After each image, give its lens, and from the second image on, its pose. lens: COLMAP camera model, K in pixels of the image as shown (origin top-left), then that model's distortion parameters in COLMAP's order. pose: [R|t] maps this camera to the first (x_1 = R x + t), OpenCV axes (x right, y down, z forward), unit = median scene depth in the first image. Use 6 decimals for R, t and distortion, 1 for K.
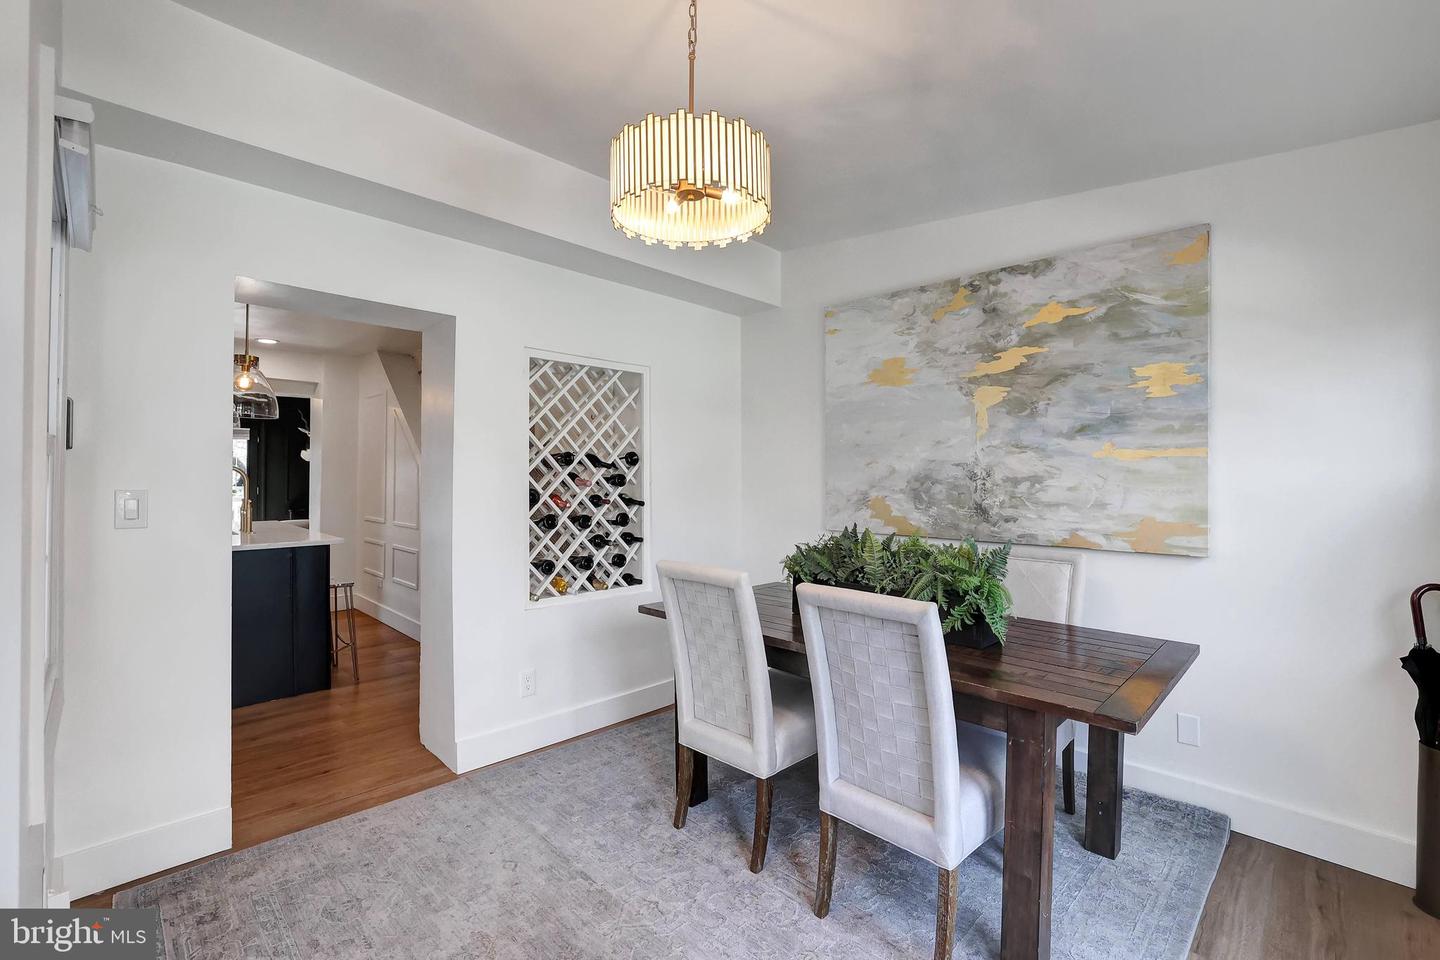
lens RADIAL K [[628.8, 0, 718.5], [0, 628.8, 473.6], [0, 0, 1]] dist [-0.029718, 0.004732]
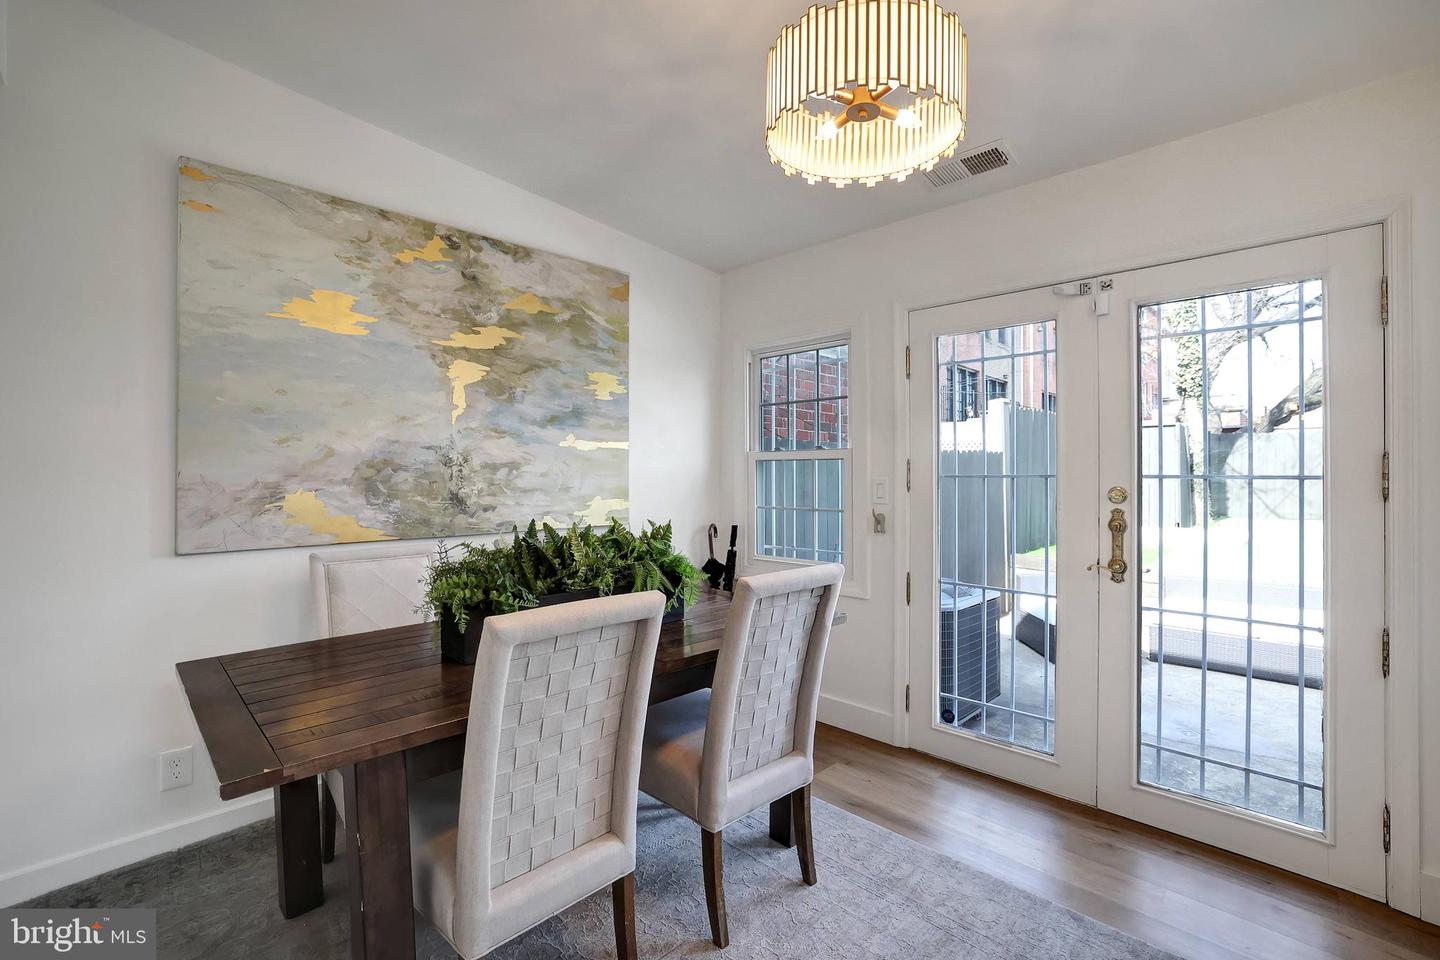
lens RADIAL K [[628.8, 0, 722.4], [0, 628.8, 471.7], [0, 0, 1]] dist [-0.029718, 0.004732]
pose [[0.007431, -0.002216, 0.999970, -0.470622], [-0.006593, 0.999976, 0.002265, 0.014171], [-0.999951, -0.006609, 0.007416, 0.644610]]
